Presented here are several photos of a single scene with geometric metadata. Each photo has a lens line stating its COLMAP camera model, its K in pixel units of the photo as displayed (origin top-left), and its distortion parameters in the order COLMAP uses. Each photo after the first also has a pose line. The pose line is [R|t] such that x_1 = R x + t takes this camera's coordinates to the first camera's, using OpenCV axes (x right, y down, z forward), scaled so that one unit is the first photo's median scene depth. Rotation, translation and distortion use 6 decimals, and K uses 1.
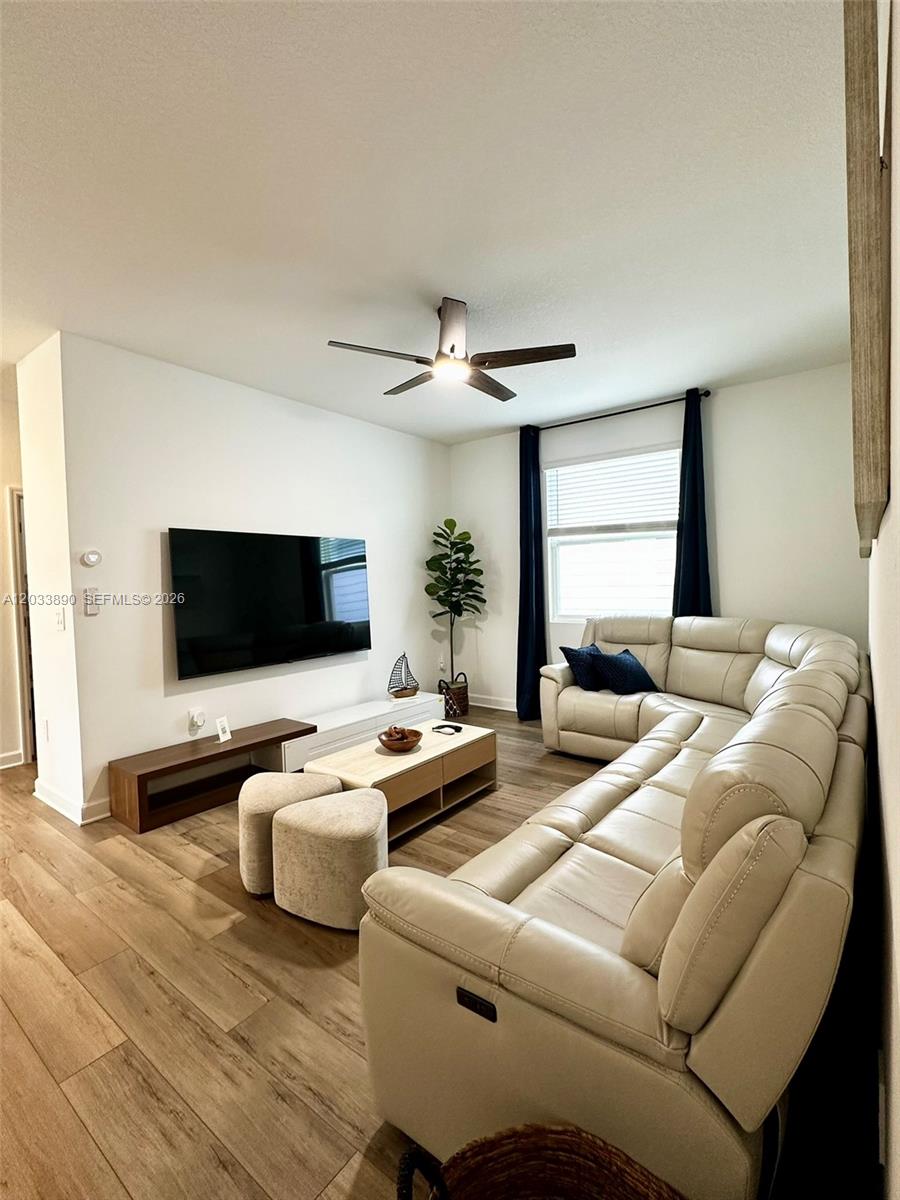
lens RADIAL K [[537.7, 0, 446.6], [0, 537.7, 602.6], [0, 0, 1]] dist [-0.002101, -0.000628]
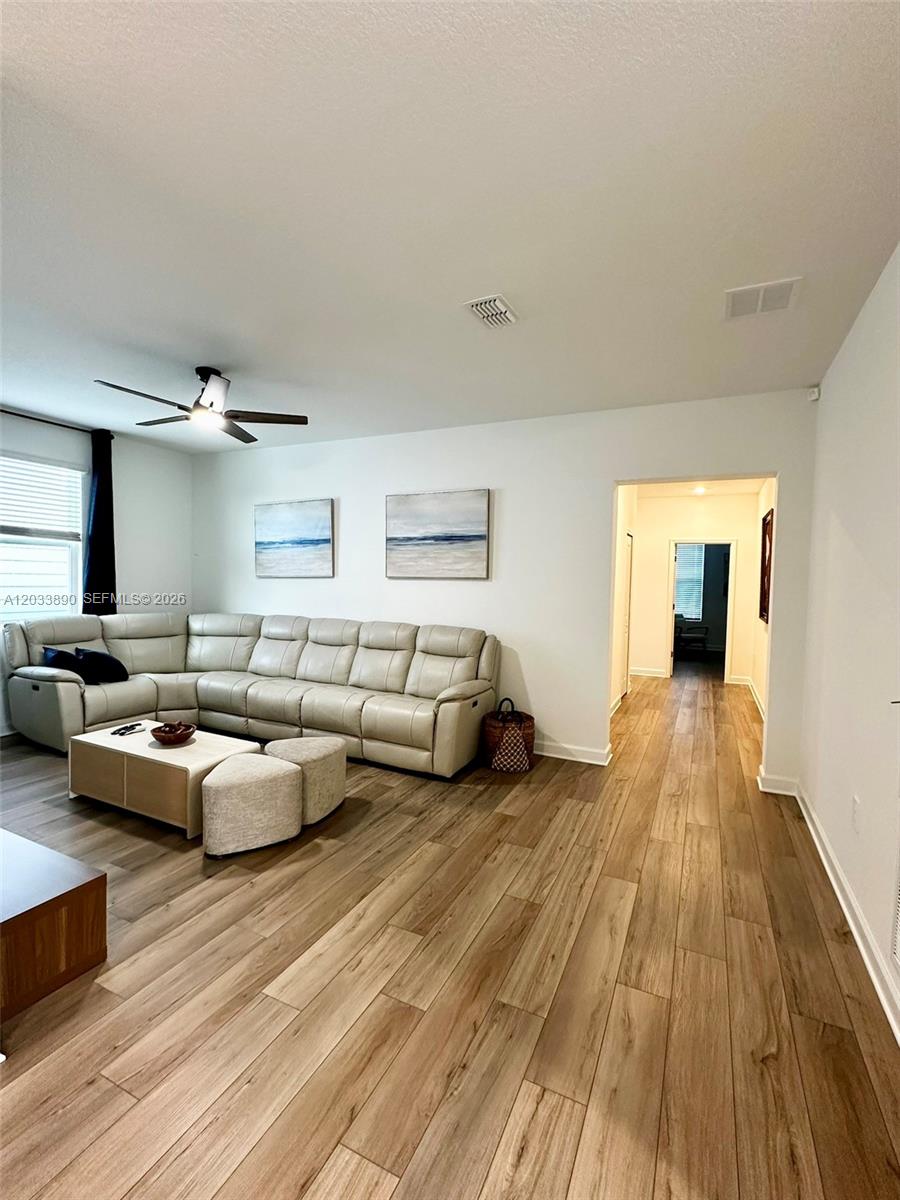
lens RADIAL K [[537.7, 0, 449.4], [0, 537.7, 600.2], [0, 0, 1]] dist [-0.002101, -0.000628]
pose [[-0.209249, -0.014547, 0.977754, -1.575590], [0.019347, 0.999632, 0.019012, -0.029487], [-0.977671, 0.022895, -0.208891, 0.848976]]
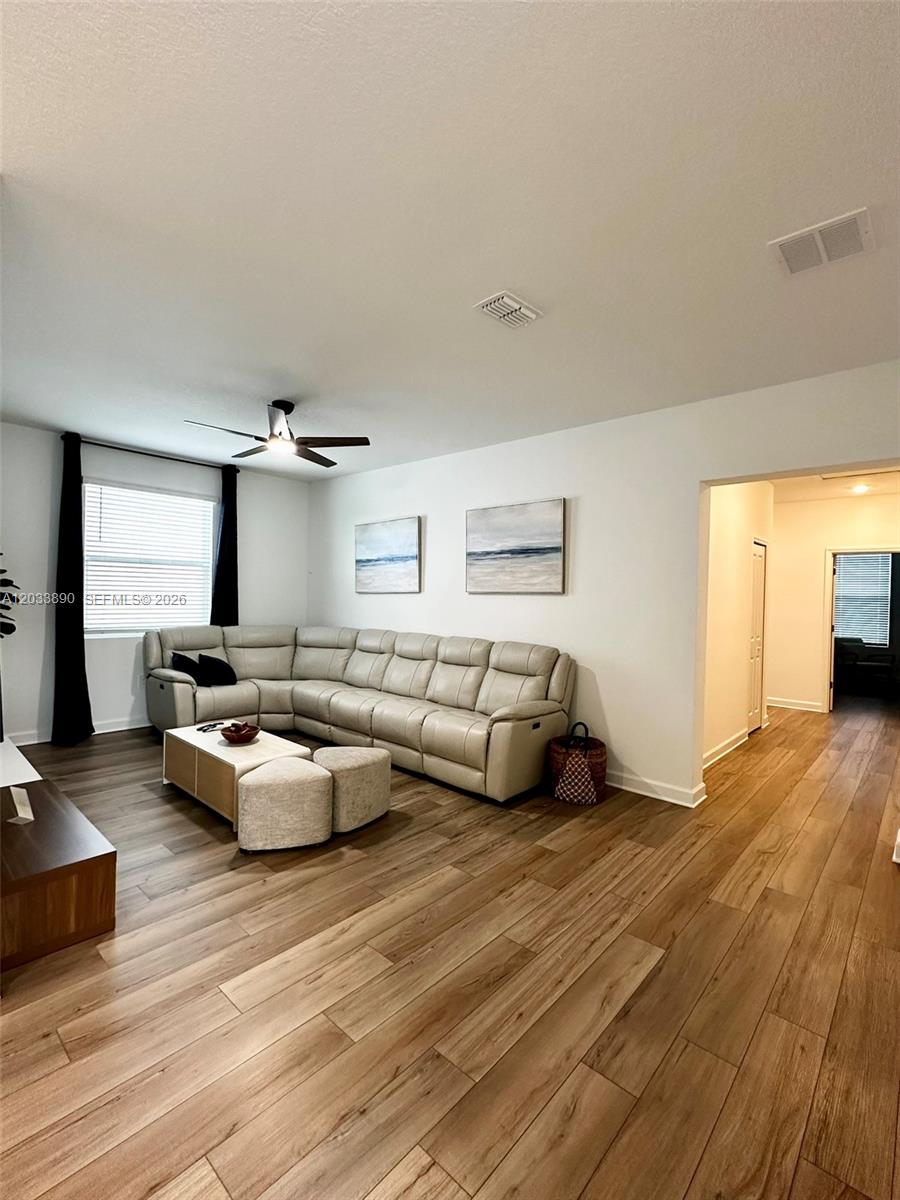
lens RADIAL K [[537.7, 0, 449.4], [0, 537.7, 600.0], [0, 0, 1]] dist [-0.002101, -0.000628]
pose [[0.076514, 0.020526, 0.996857, -1.553600], [0.012600, 0.999688, -0.021552, -0.010000], [-0.996989, 0.014209, 0.076232, 0.559355]]
